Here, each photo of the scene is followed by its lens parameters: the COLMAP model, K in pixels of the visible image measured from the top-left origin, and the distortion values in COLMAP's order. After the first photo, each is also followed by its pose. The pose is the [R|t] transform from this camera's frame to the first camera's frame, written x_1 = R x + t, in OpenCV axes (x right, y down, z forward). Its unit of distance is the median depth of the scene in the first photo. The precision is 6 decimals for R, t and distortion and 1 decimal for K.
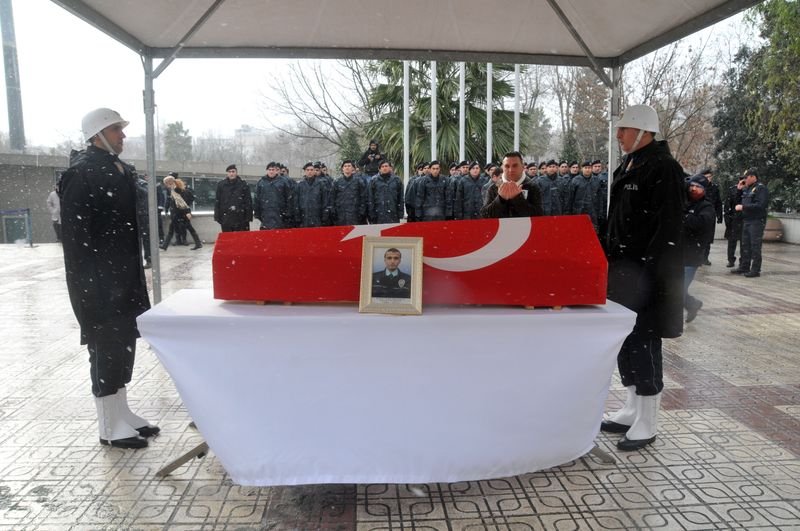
lens RADIAL K [[626.9, 0, 400.9], [0, 626.9, 277.3], [0, 0, 1]] dist [-0.051507, 0.001041]
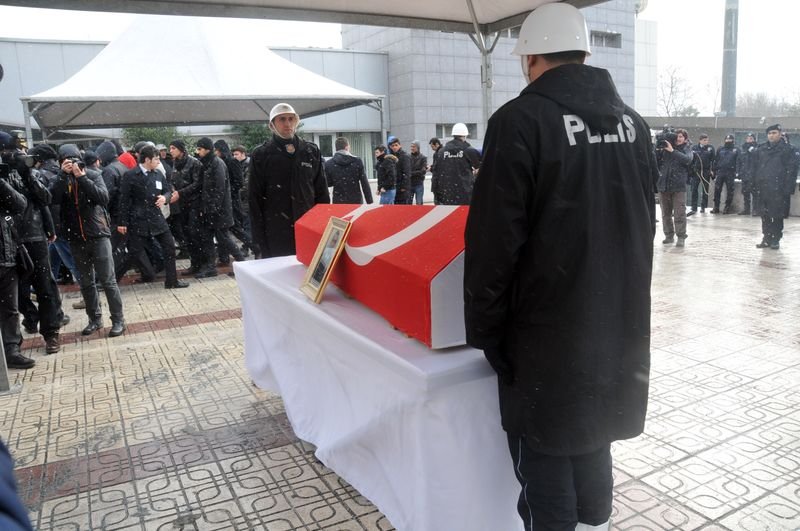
lens RADIAL K [[626.9, 0, 400.9], [0, 626.9, 277.3], [0, 0, 1]] dist [-0.051507, 0.001041]
pose [[0.419044, 0.160276, -0.893708, 0.955715], [-0.101613, 0.986392, 0.129253, -0.118206], [0.902262, 0.036650, 0.429628, 0.729198]]
